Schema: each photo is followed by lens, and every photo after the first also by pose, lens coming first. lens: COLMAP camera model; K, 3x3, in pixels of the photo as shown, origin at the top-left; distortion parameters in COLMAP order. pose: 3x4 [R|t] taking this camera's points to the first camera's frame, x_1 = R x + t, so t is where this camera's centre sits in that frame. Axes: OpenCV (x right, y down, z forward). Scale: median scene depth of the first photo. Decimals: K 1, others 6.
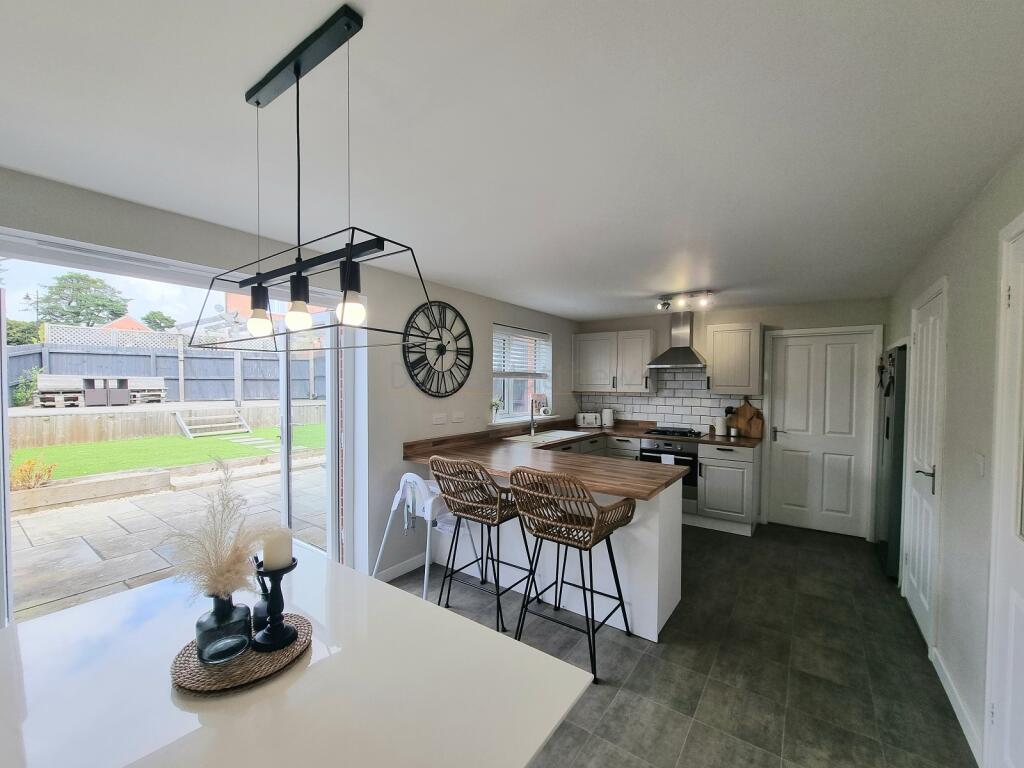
lens RADIAL K [[419.0, 0, 515.8], [0, 419.0, 390.7], [0, 0, 1]] dist [-0.004352, -0.000664]
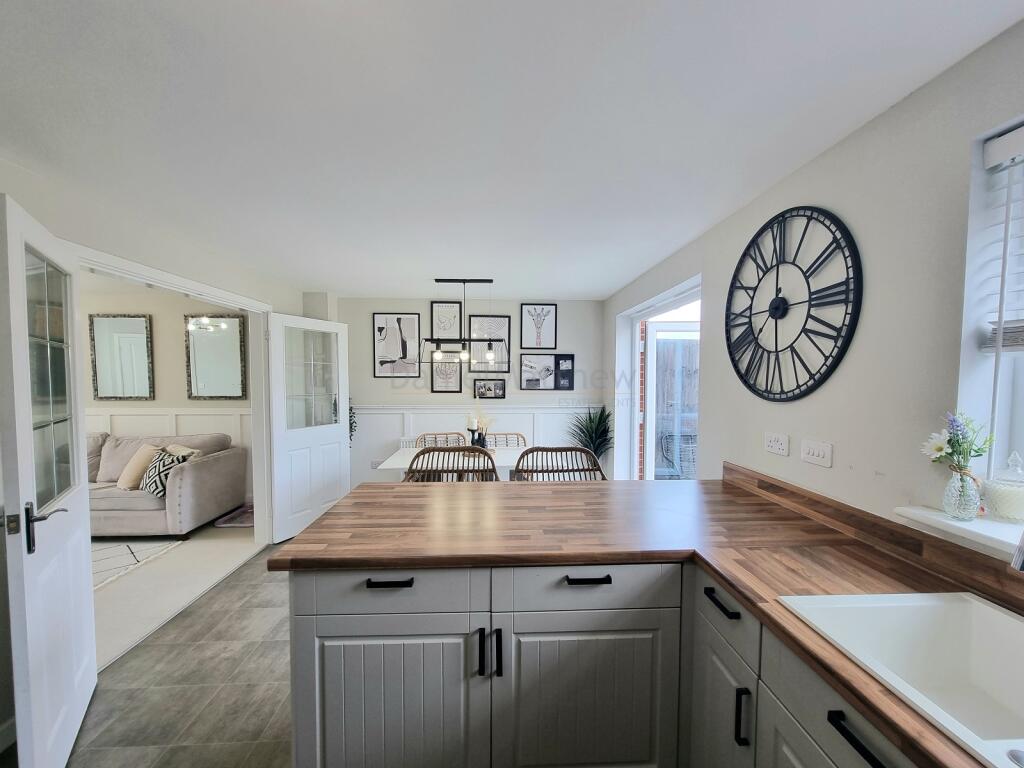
lens RADIAL K [[419.0, 0, 520.0], [0, 419.0, 393.9], [0, 0, 1]] dist [-0.004352, -0.000664]
pose [[-0.777179, 0.018651, -0.629003, 0.378725], [-0.020596, 0.998271, 0.055048, -0.014972], [0.628943, 0.055737, -0.775451, 1.173502]]
